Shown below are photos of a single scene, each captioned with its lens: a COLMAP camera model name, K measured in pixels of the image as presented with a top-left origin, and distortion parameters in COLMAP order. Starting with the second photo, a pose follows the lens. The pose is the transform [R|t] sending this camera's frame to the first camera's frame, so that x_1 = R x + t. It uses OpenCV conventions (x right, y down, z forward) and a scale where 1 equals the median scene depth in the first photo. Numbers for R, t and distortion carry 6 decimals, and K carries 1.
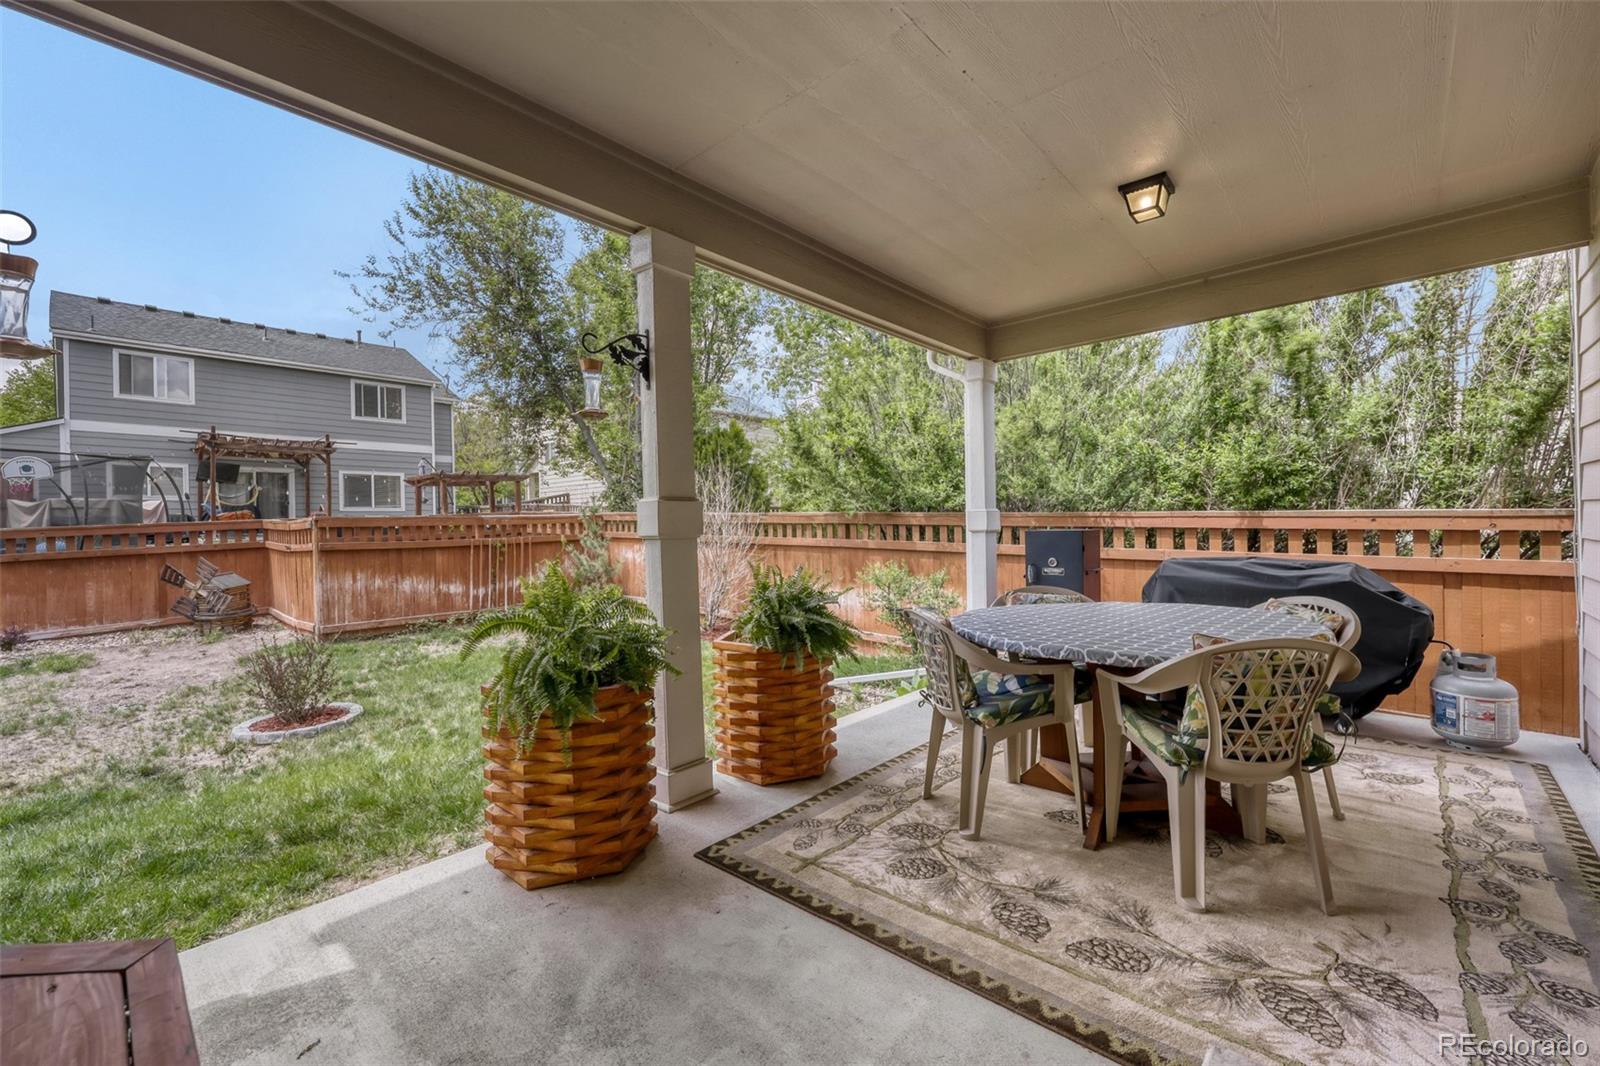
lens RADIAL K [[658.1, 0, 800.0], [0, 658.1, 533.0], [0, 0, 1]] dist [0.000038, 0.000001]
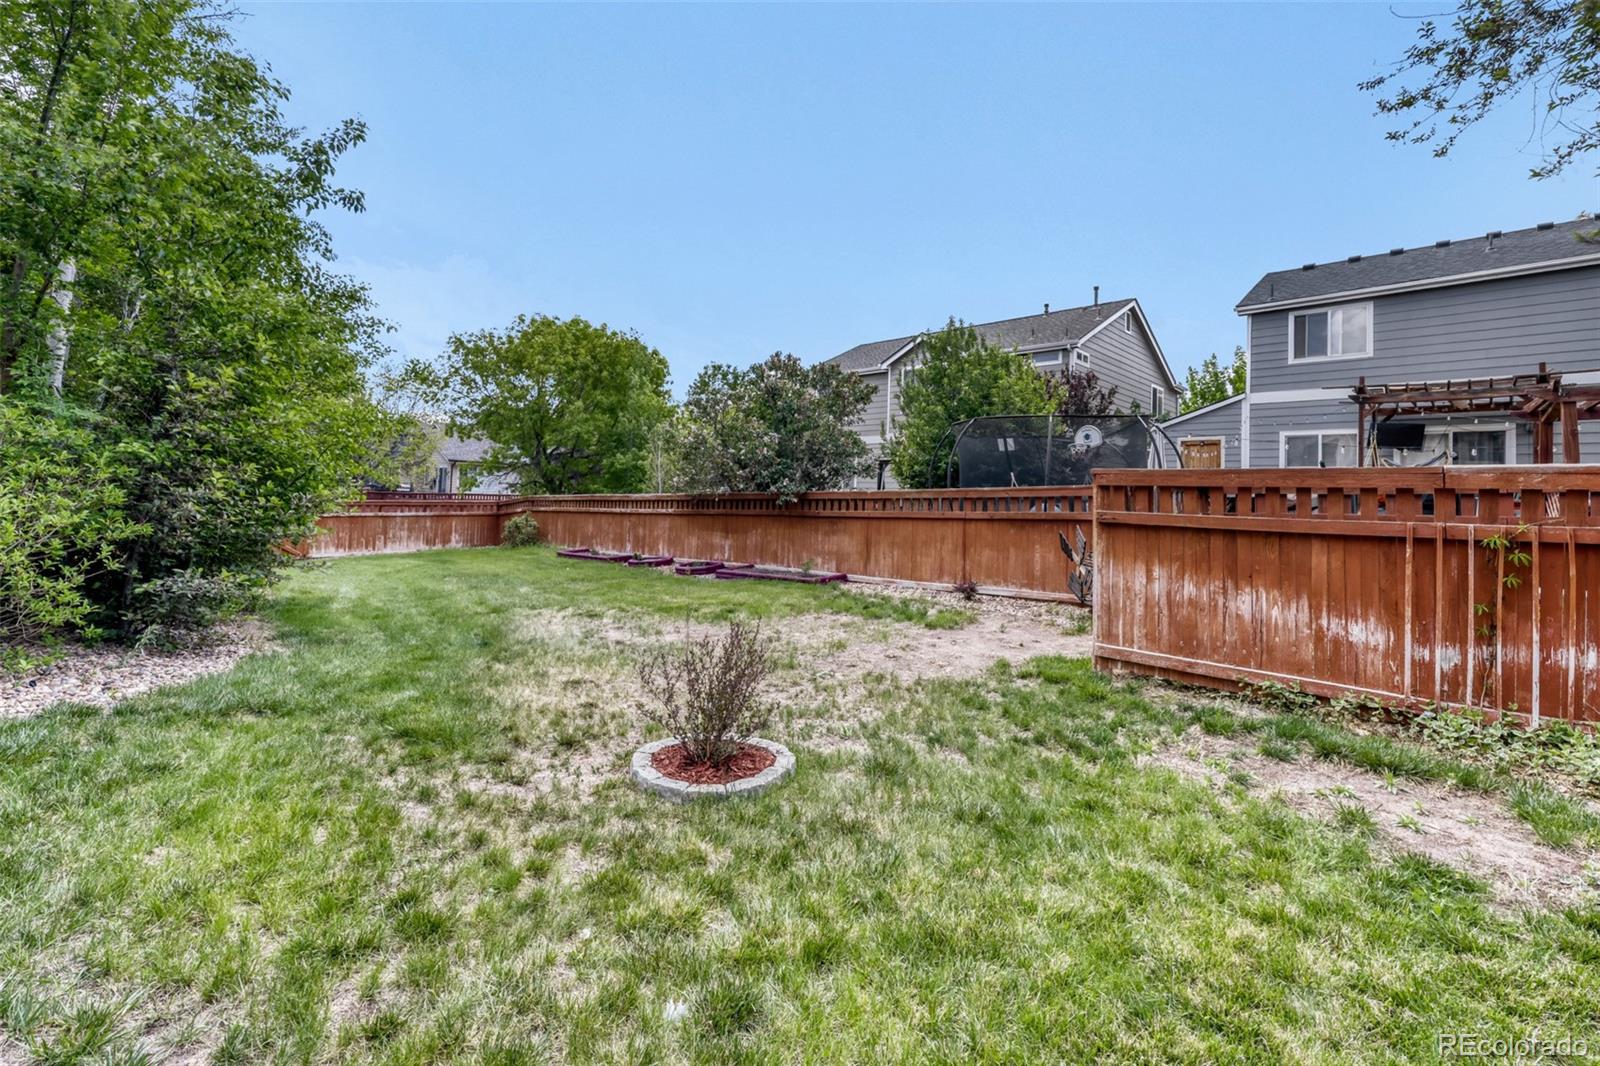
lens RADIAL K [[683.0, 0, 799.7], [0, 683.0, 475.3], [0, 0, 1]] dist [0.001208, 0.000145]
pose [[-0.047467, -0.018722, -0.998697, -0.055165], [-0.046555, 0.998779, -0.016511, 0.005240], [0.997787, 0.045711, -0.048281, 0.646301]]
